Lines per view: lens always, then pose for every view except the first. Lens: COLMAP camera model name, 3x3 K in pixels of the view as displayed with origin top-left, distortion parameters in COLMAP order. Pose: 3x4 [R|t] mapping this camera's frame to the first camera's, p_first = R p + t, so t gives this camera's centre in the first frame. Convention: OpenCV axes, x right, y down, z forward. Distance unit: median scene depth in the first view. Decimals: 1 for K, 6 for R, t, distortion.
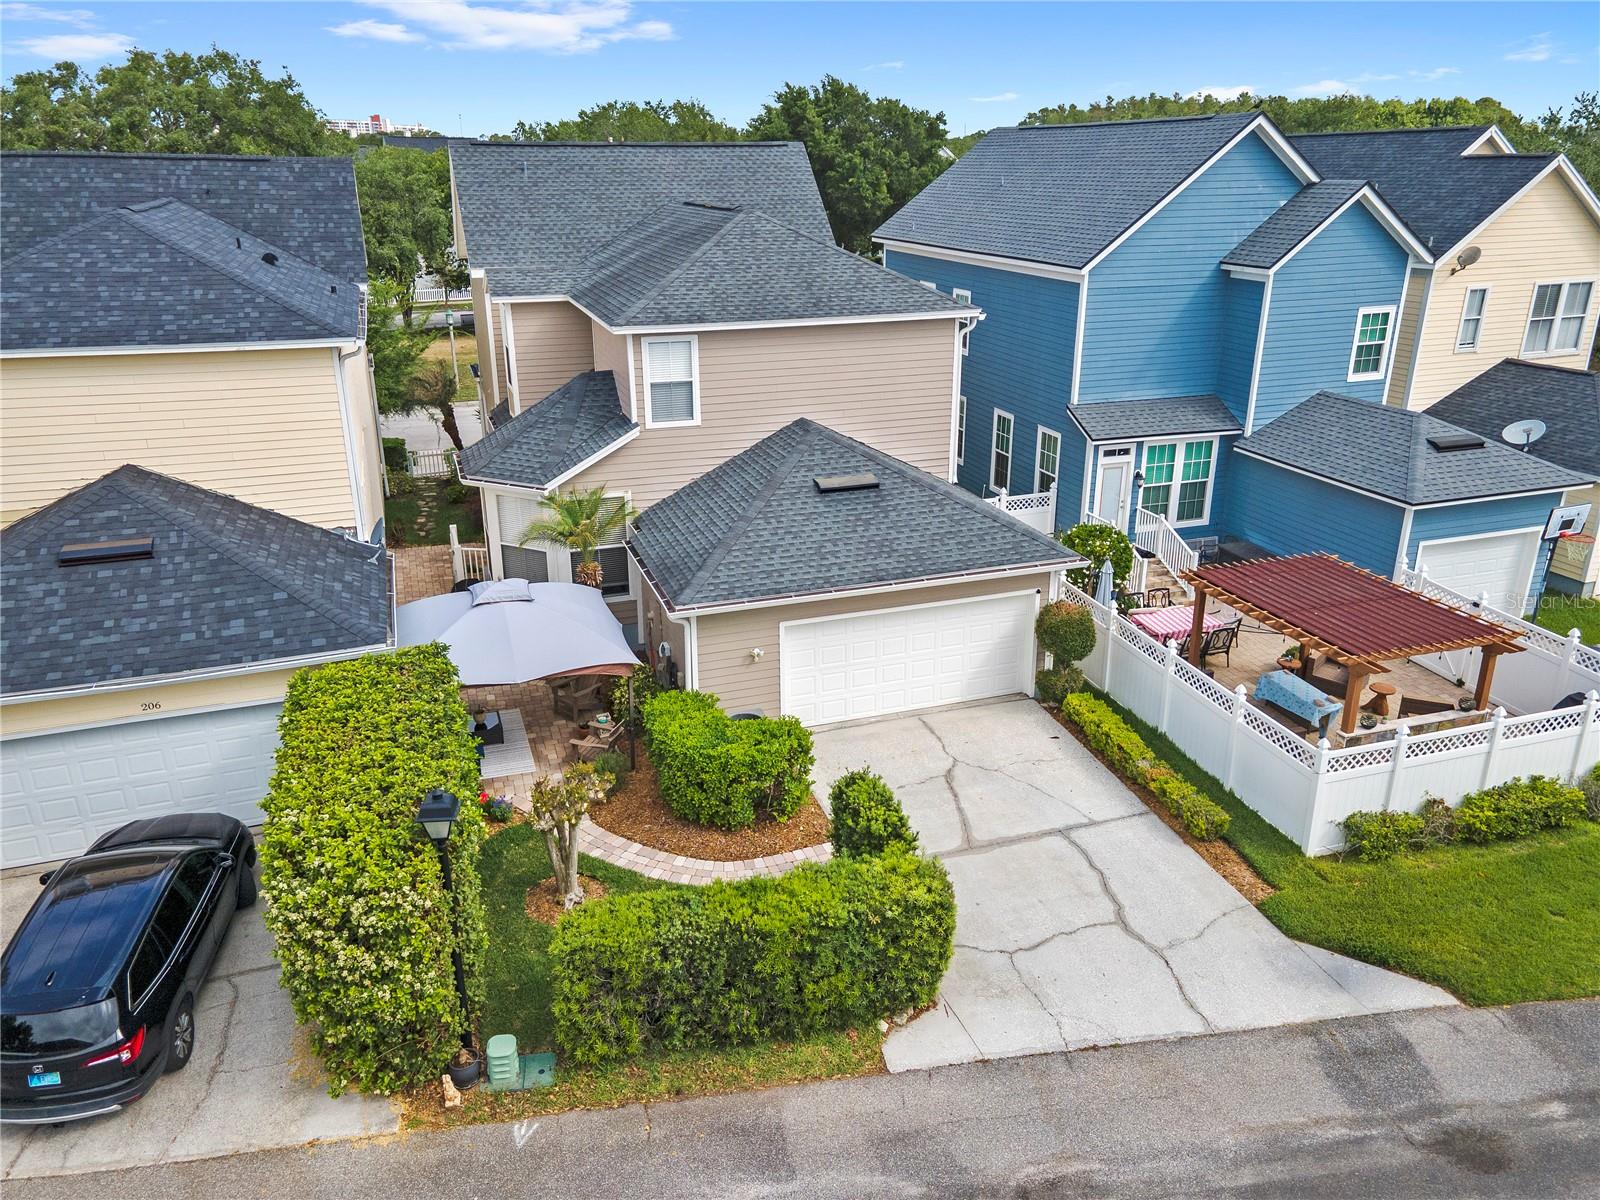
lens RADIAL K [[1167.2, 0, 794.1], [0, 1167.2, 552.0], [0, 0, 1]] dist [0.084089, -0.005799]
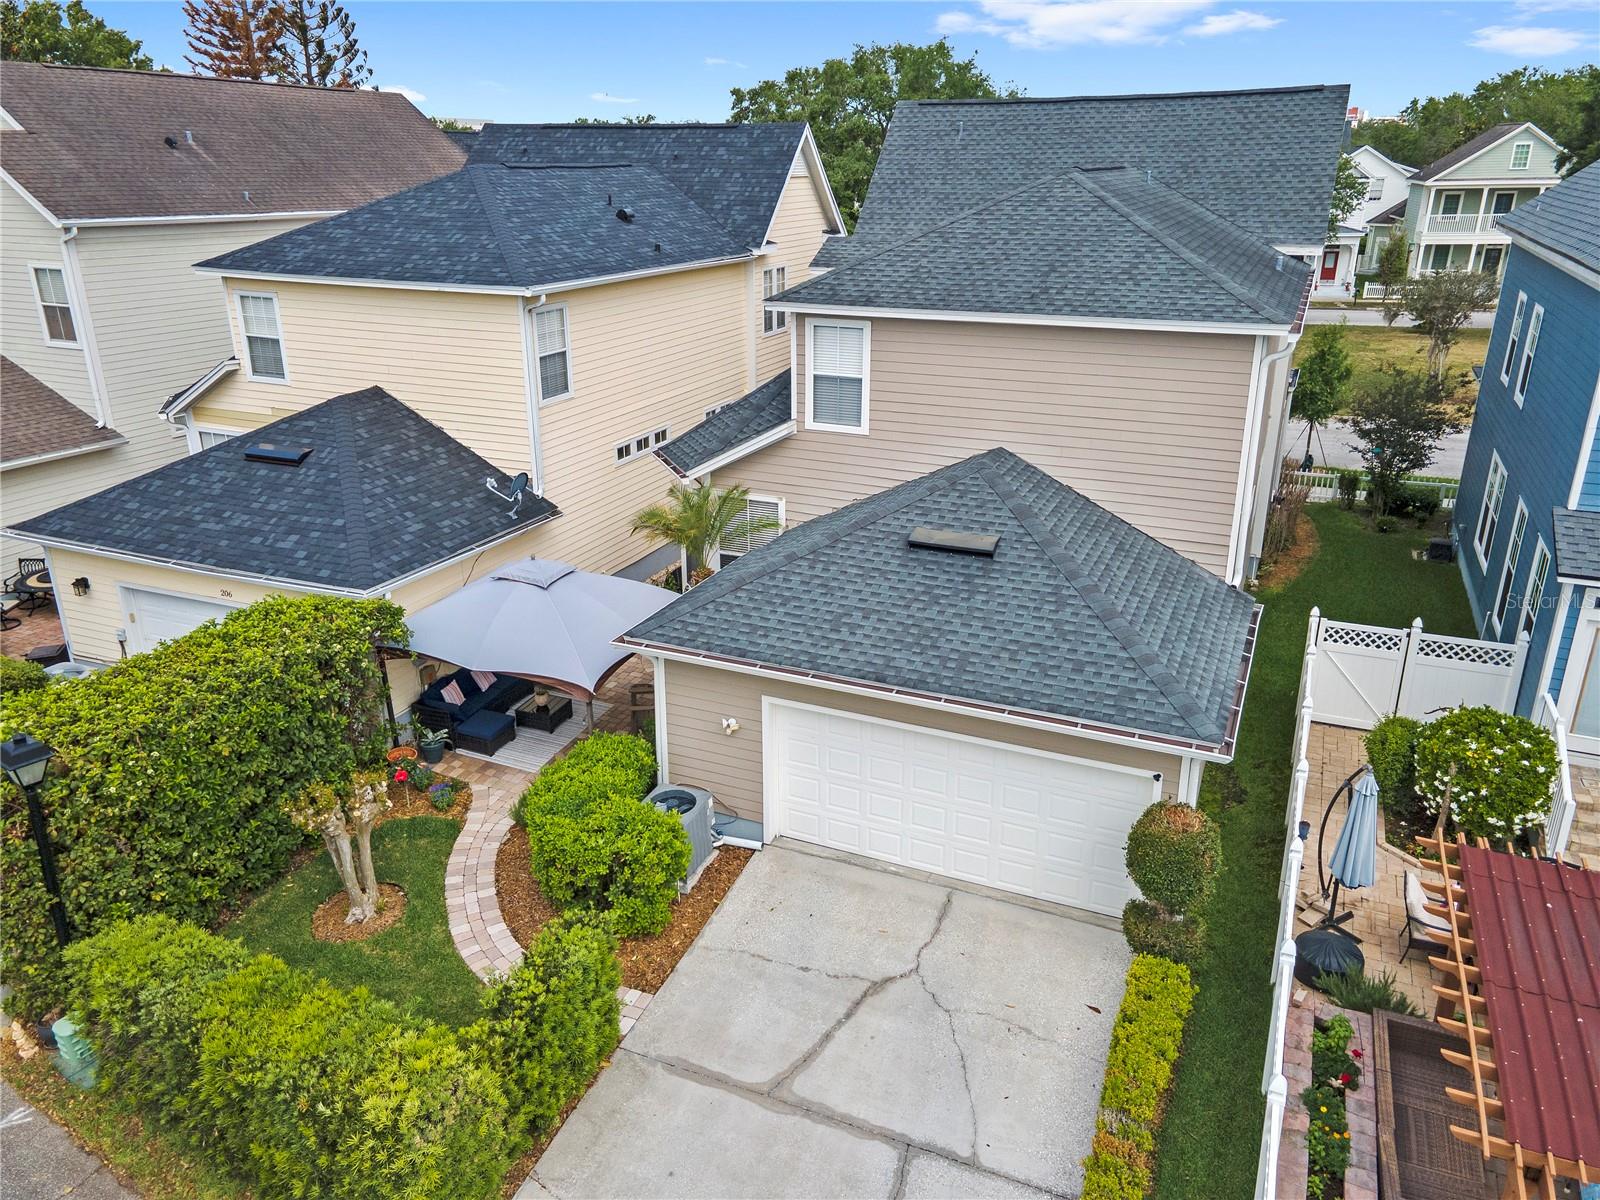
lens RADIAL K [[1166.5, 0, 807.1], [0, 1166.5, 551.3], [0, 0, 1]] dist [0.062290, -0.004492]
pose [[0.738903, 0.219346, -0.637110, 0.431310], [-0.217112, 0.972607, 0.083051, -0.091755], [0.637875, 0.076957, 0.766285, 0.383112]]
